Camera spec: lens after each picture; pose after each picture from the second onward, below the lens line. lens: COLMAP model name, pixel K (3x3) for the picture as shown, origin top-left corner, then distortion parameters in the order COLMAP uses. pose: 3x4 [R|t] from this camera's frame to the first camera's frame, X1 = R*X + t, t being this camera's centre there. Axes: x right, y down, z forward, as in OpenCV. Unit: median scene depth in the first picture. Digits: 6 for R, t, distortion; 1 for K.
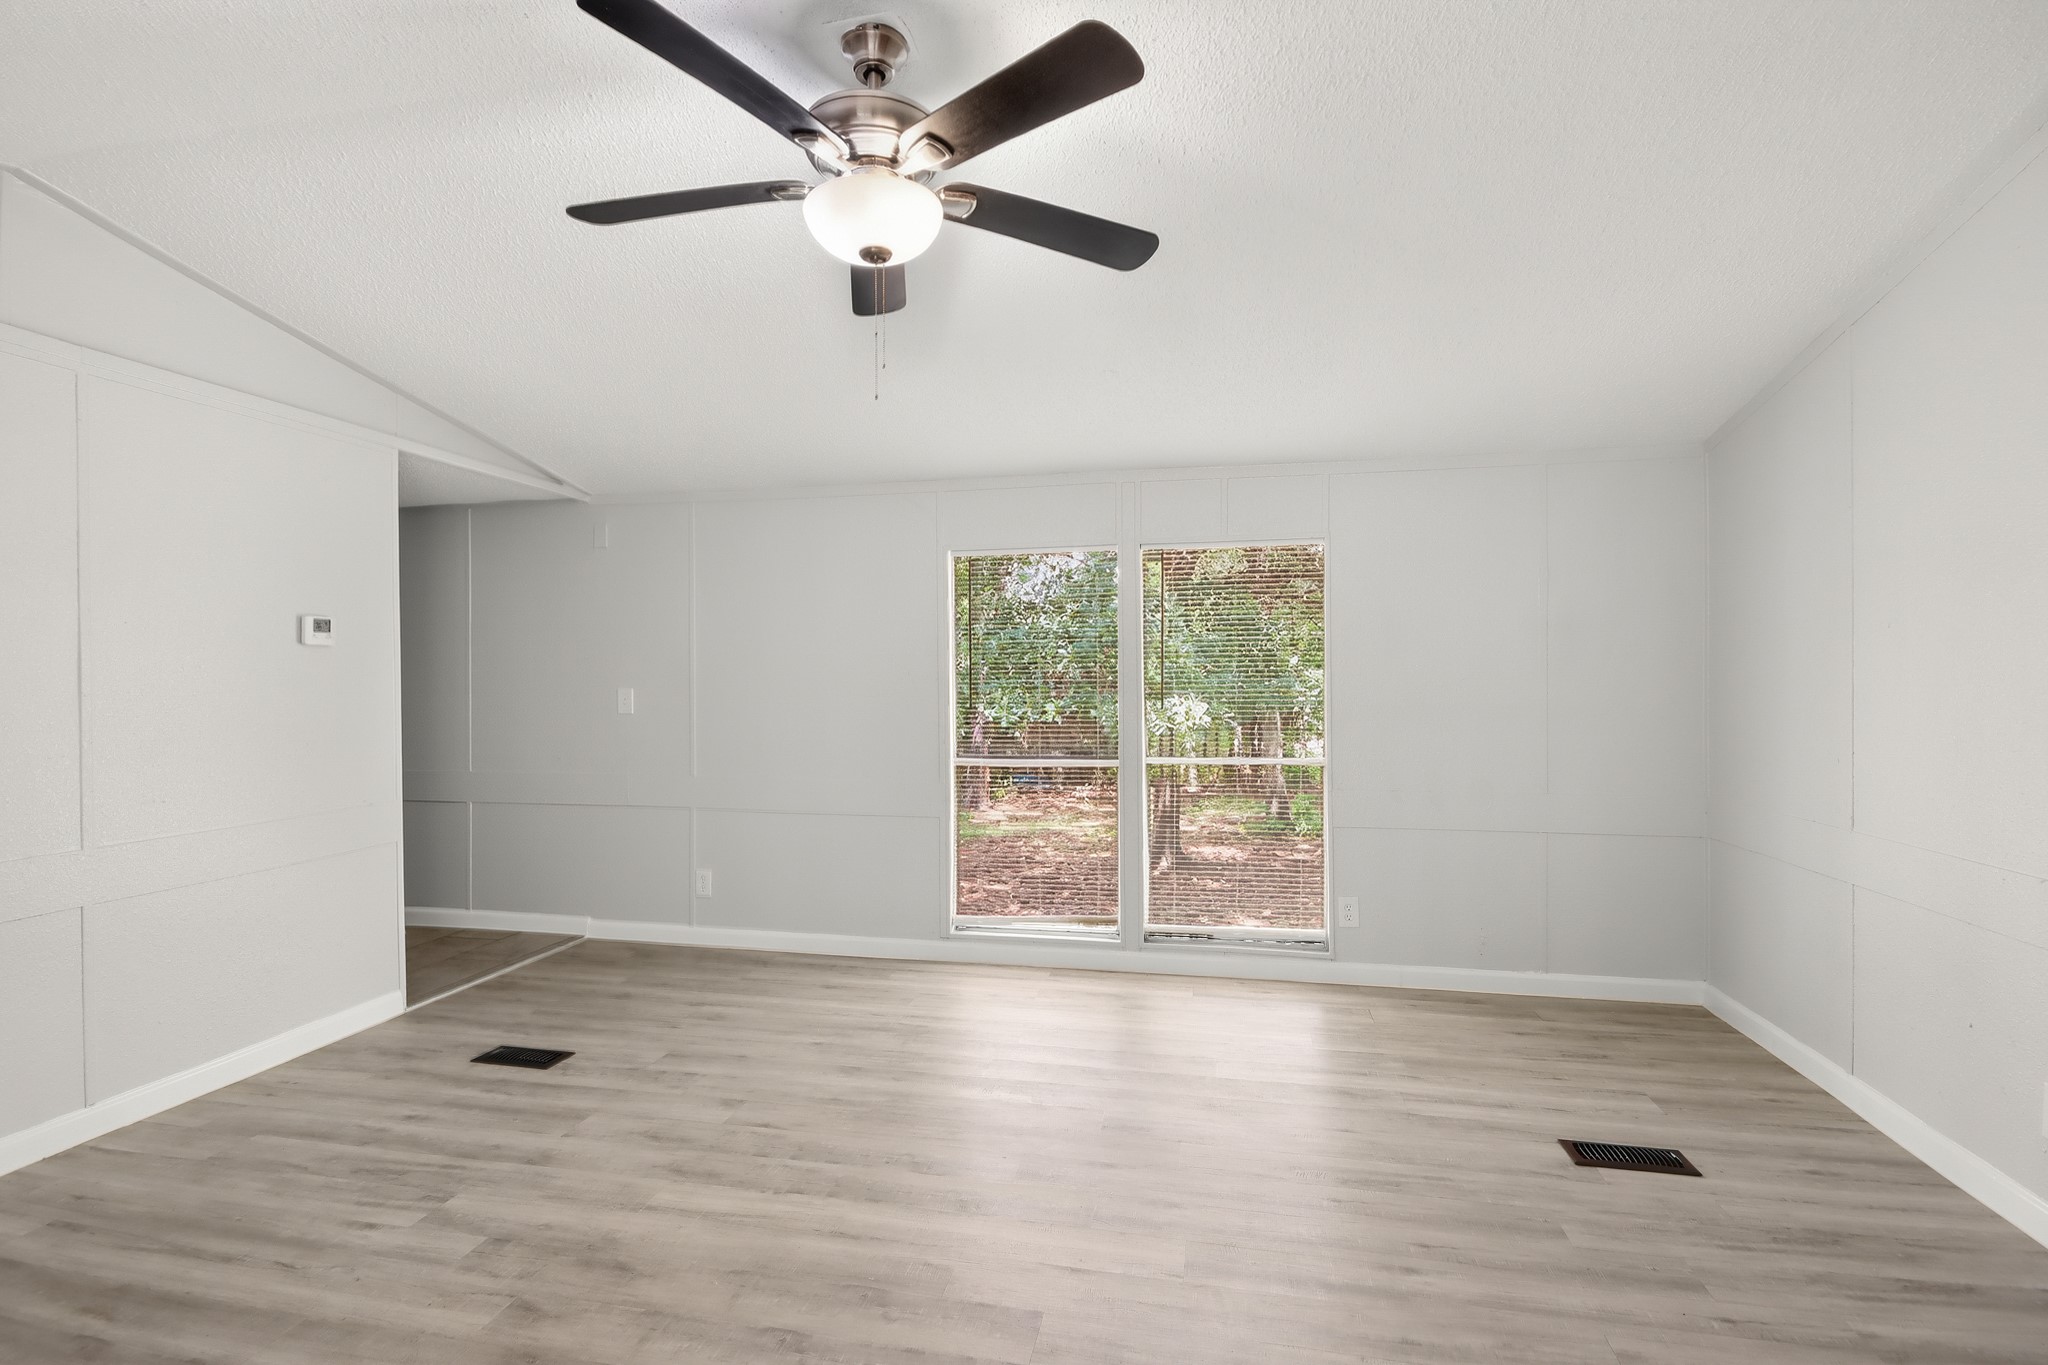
lens RADIAL K [[963.4, 0, 991.8], [0, 963.4, 675.5], [0, 0, 1]] dist [0.019029, -0.017969]
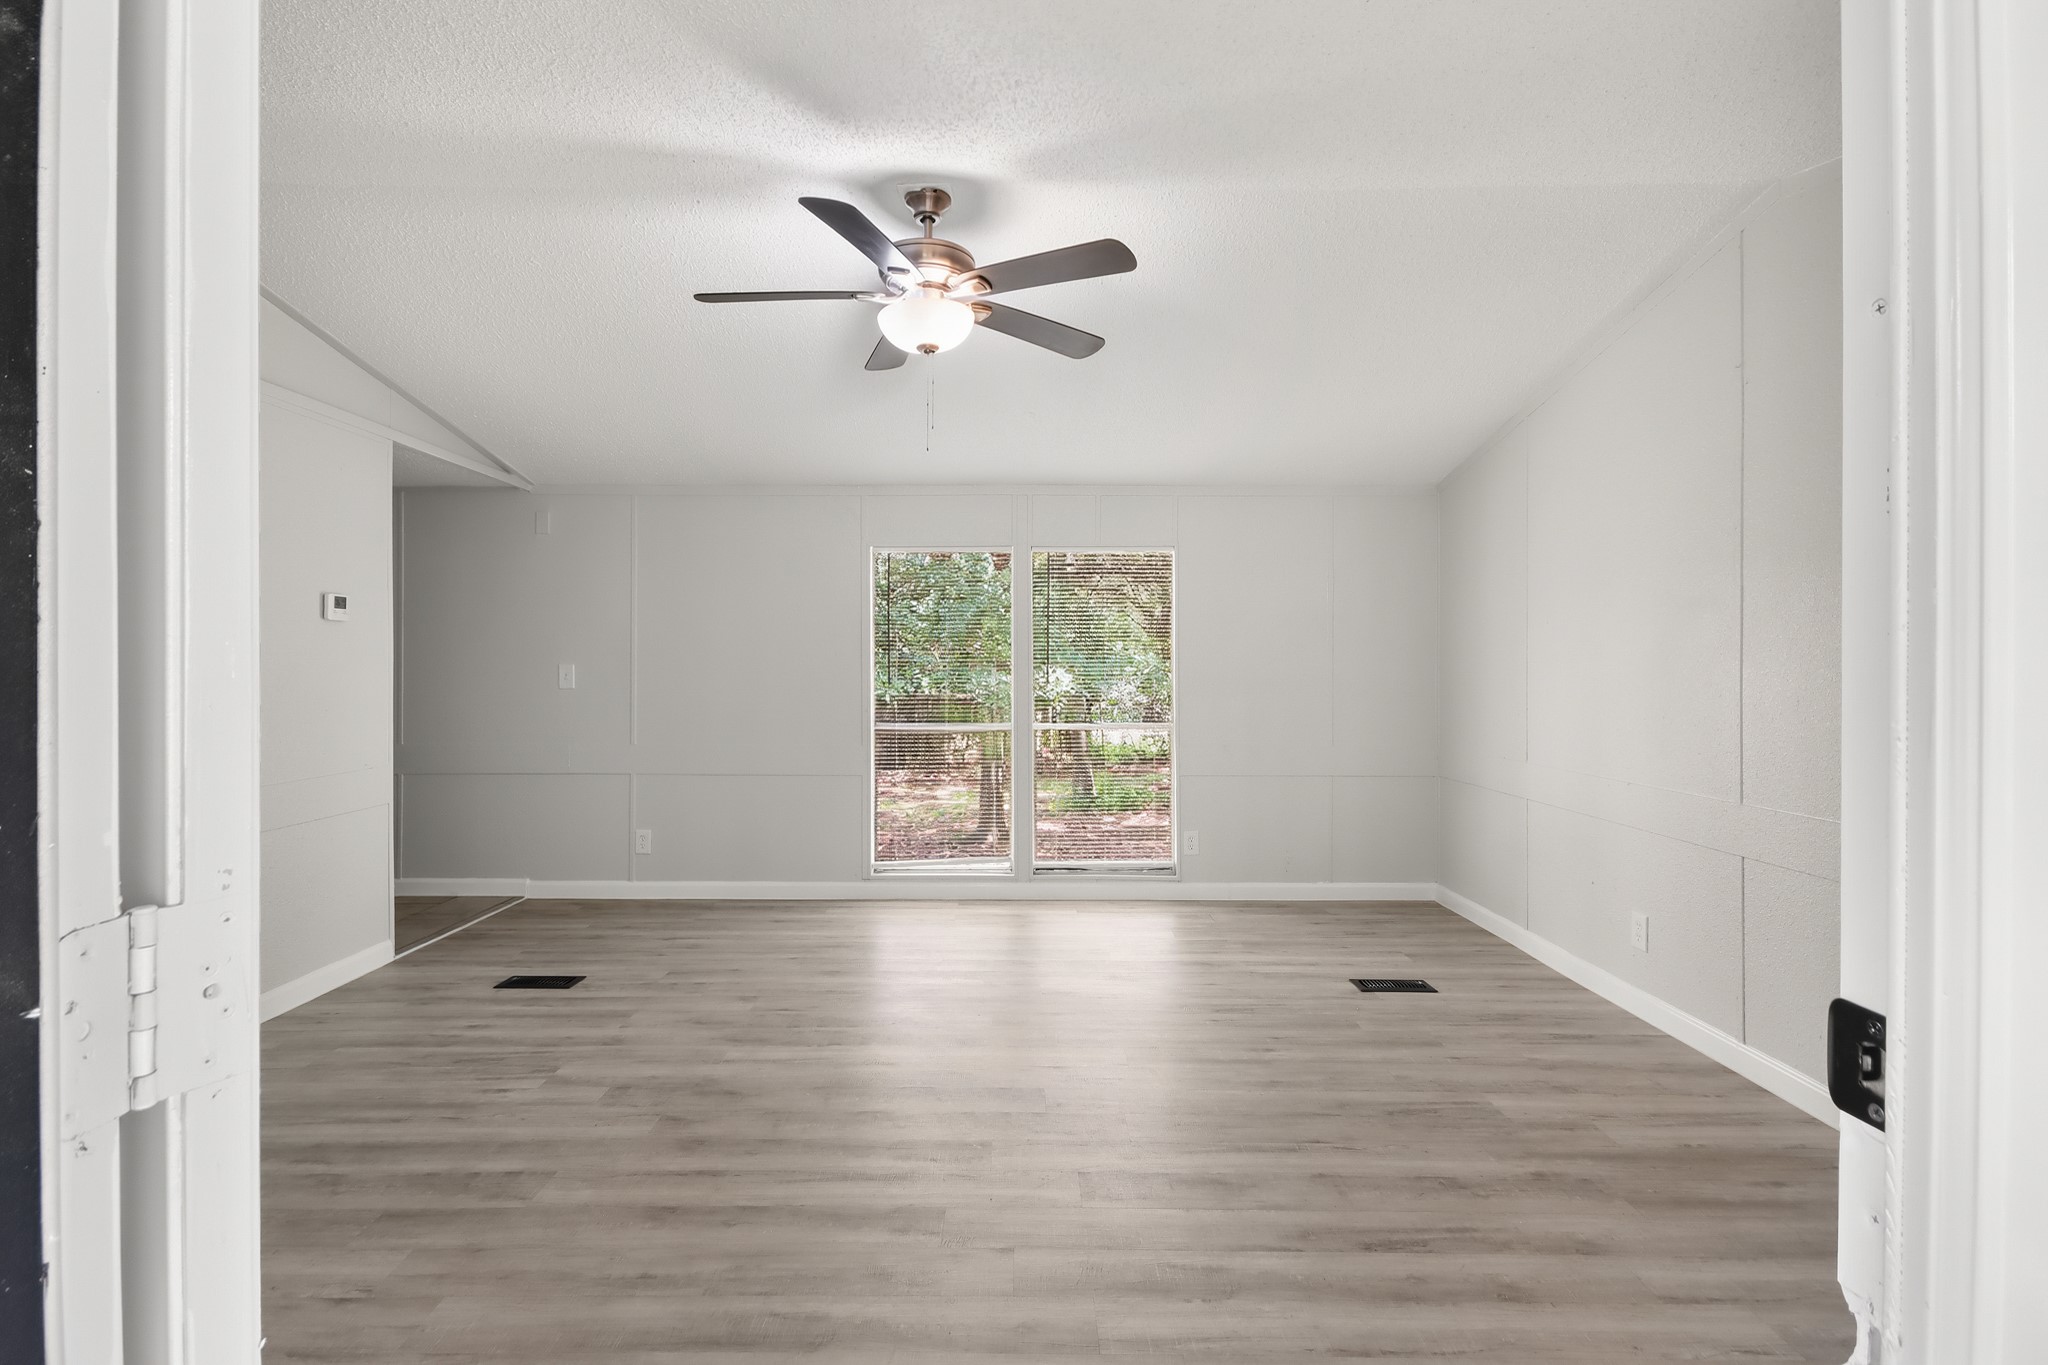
lens RADIAL K [[968.2, 0, 1024.1], [0, 968.2, 651.8], [0, 0, 1]] dist [0.011906, -0.000086]
pose [[0.971760, 0.007746, 0.235843, -0.203672], [-0.005366, 0.999928, -0.010734, 0.012287], [-0.235909, 0.009166, 0.971732, -0.259857]]
